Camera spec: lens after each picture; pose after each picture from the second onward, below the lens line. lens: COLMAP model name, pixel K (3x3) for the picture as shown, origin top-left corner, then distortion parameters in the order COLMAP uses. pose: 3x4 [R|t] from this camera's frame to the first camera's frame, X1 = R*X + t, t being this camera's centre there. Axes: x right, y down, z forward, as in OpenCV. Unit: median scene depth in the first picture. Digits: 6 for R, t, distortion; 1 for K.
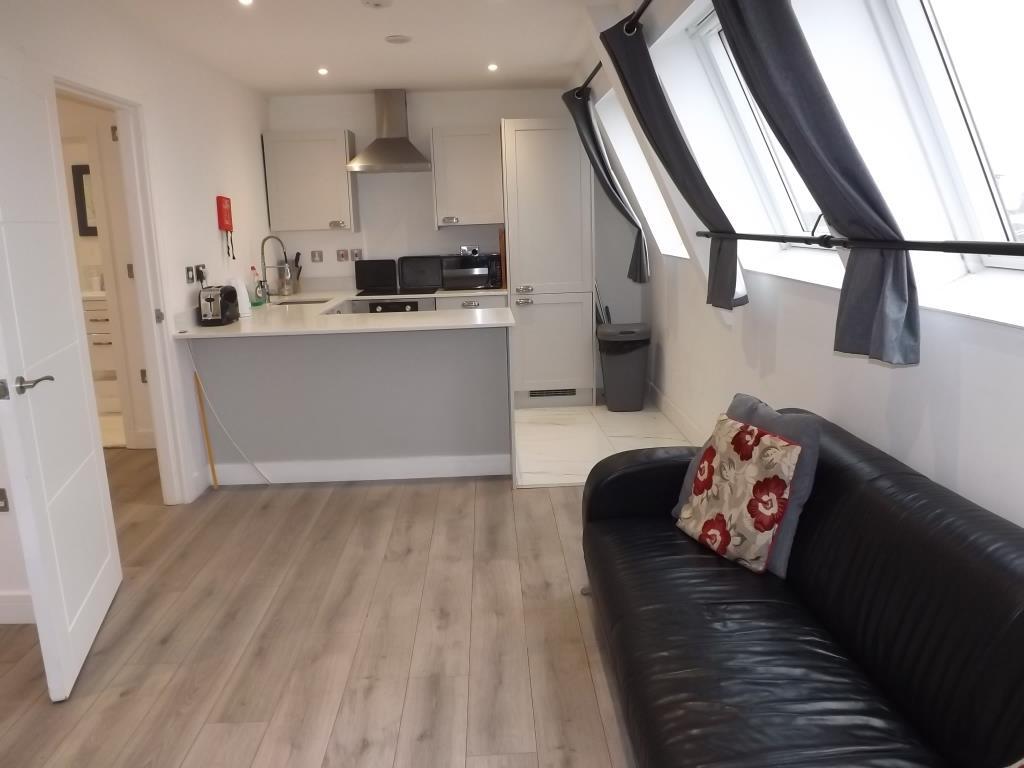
lens RADIAL K [[764.1, 0, 512.0], [0, 764.1, 384.0], [0, 0, 1]] dist [-0.003113, -0.001056]
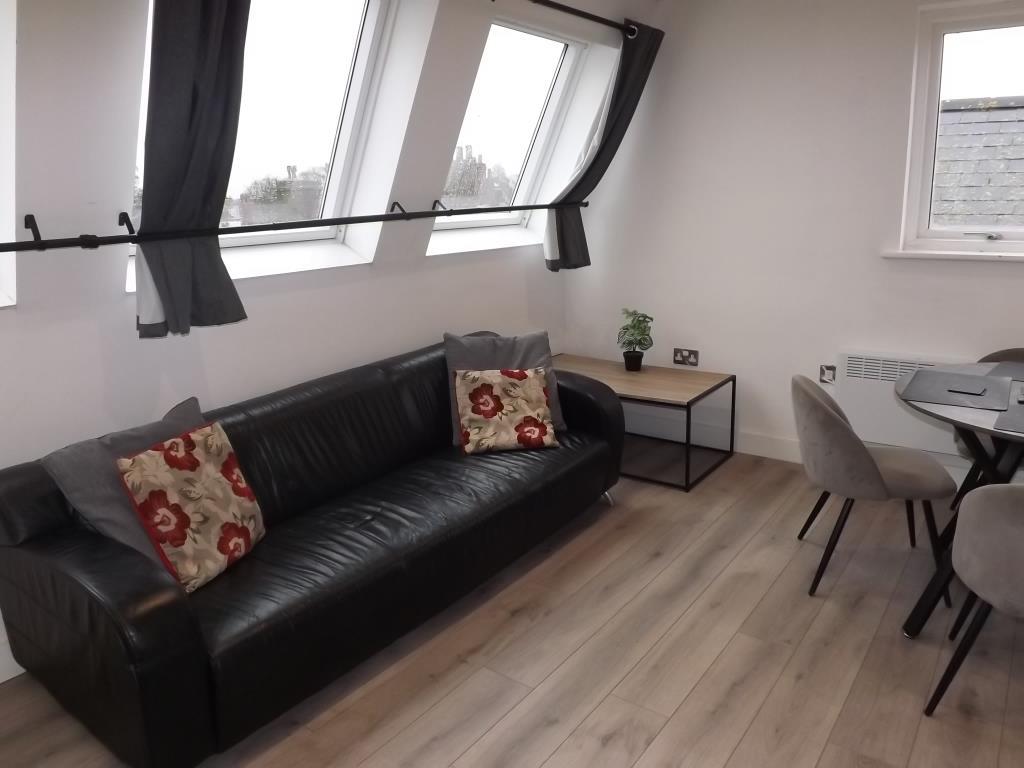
lens RADIAL K [[764.1, 0, 512.0], [0, 764.1, 384.0], [0, 0, 1]] dist [-0.003113, -0.001056]
pose [[-0.782982, -0.114083, 0.611494, -0.405655], [0.170583, 0.905974, 0.387443, -0.210463], [-0.598198, 0.407671, -0.689901, 0.986654]]
